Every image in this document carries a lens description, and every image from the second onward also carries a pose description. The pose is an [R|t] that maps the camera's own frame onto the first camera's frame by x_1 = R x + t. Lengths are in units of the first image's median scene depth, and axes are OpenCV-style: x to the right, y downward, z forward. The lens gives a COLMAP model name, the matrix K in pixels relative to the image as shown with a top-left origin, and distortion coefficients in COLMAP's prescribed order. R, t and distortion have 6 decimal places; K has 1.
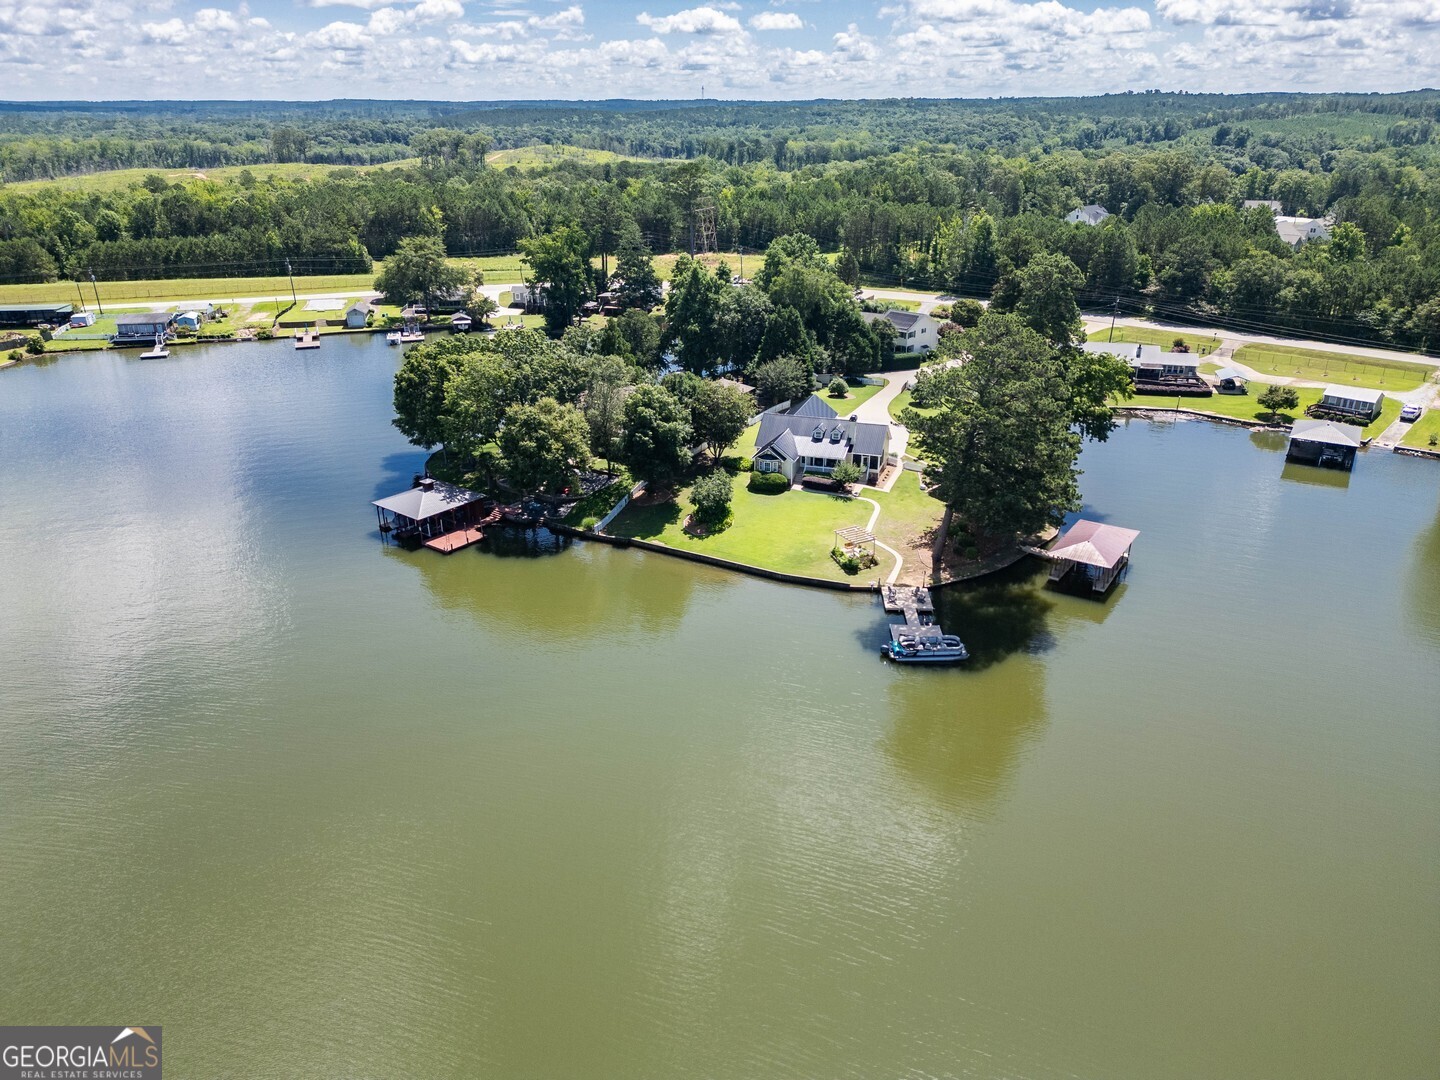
lens RADIAL K [[1009.2, 0, 717.8], [0, 1009.2, 546.1], [0, 0, 1]] dist [0.055766, -0.024872]
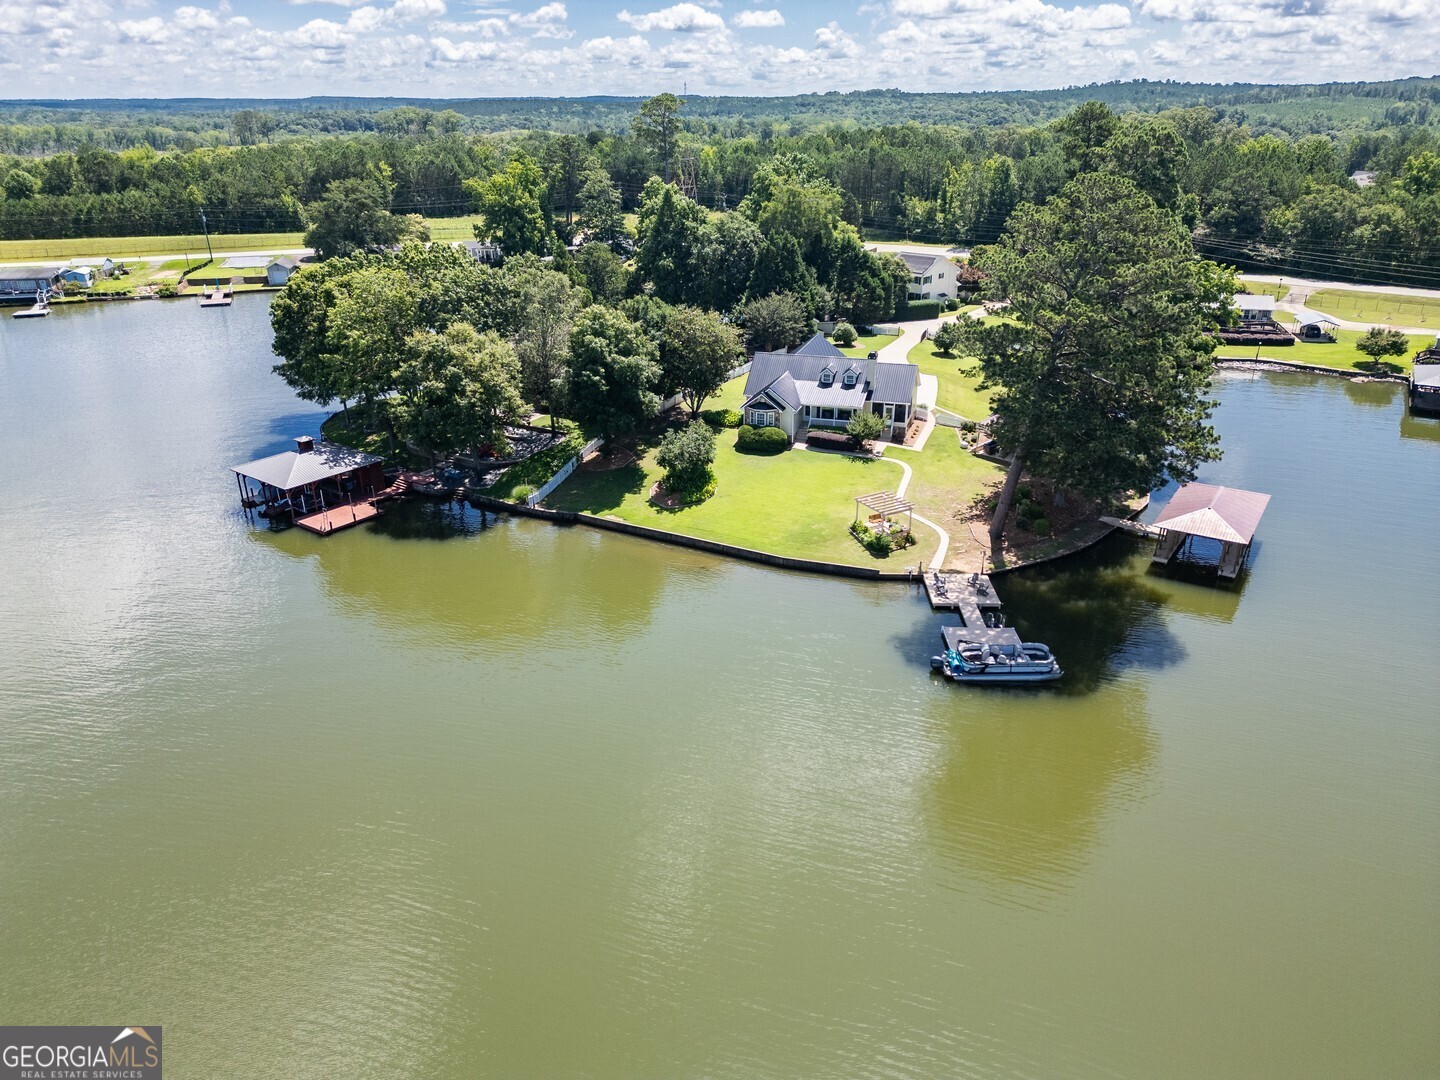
lens RADIAL K [[1009.2, 0, 720.9], [0, 1009.2, 543.4], [0, 0, 1]] dist [0.055766, -0.024872]
pose [[0.999832, -0.008619, 0.016185, 0.005974], [0.008634, 0.999962, -0.000866, 0.014901], [-0.016177, 0.001005, 0.999869, 0.236617]]
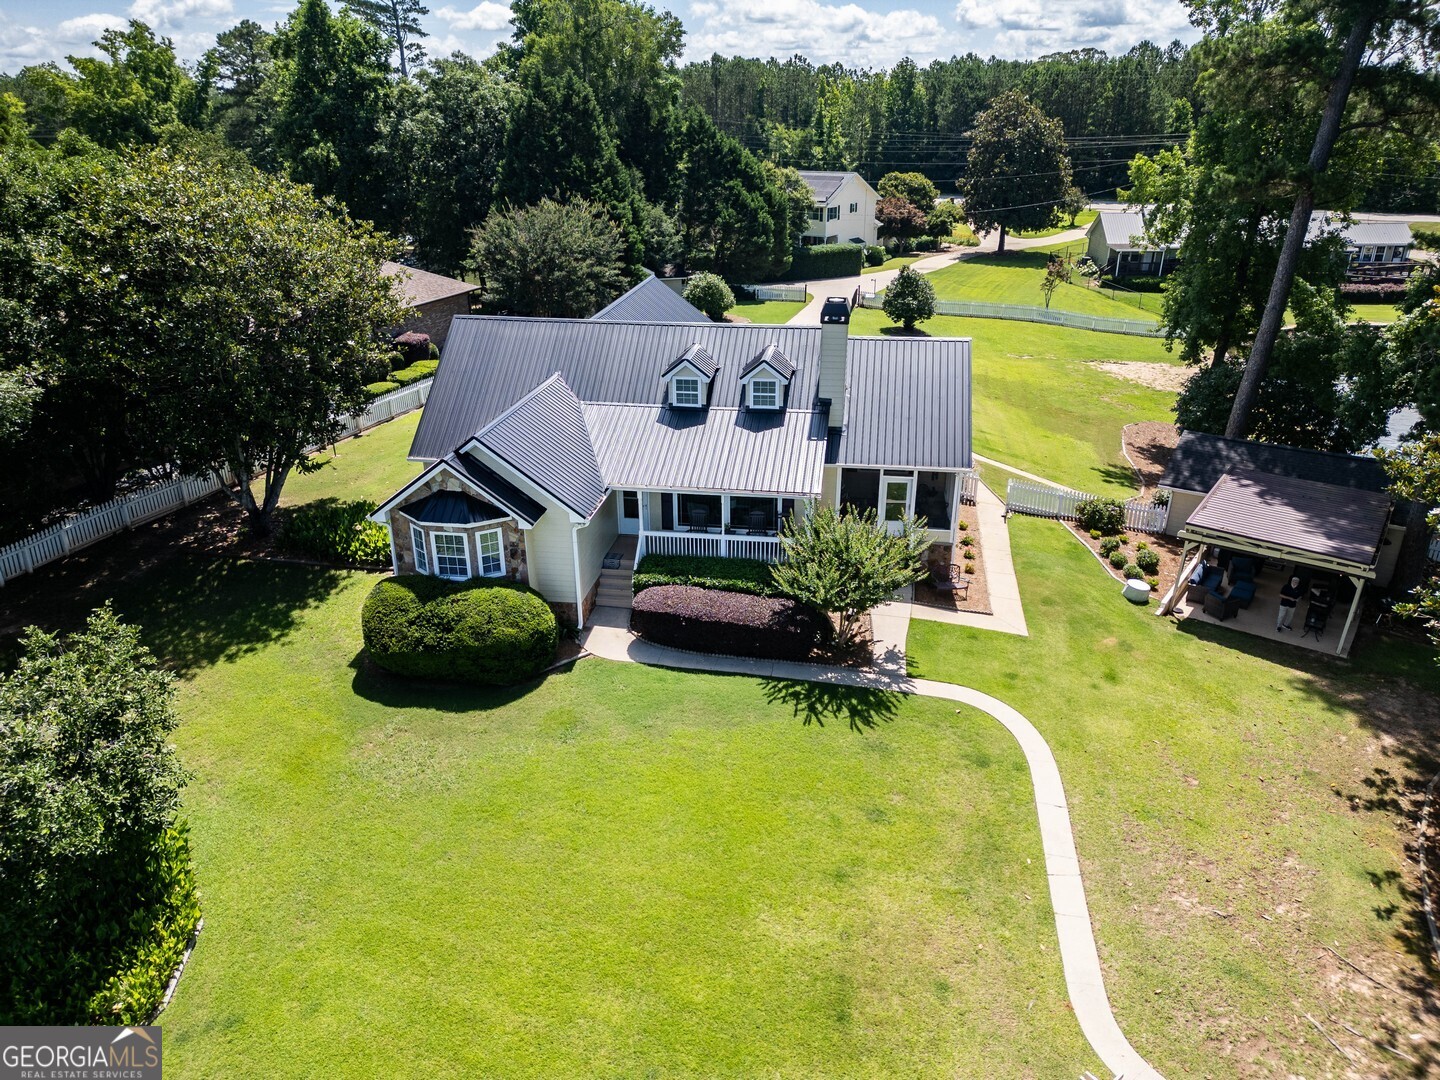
lens RADIAL K [[1009.2, 0, 727.0], [0, 1009.2, 546.1], [0, 0, 1]] dist [0.055766, -0.024872]
pose [[0.983640, -0.068925, 0.166437, 0.067863], [0.069304, 0.997589, 0.003538, -0.075524], [-0.166280, 0.008055, 0.986046, 0.772491]]
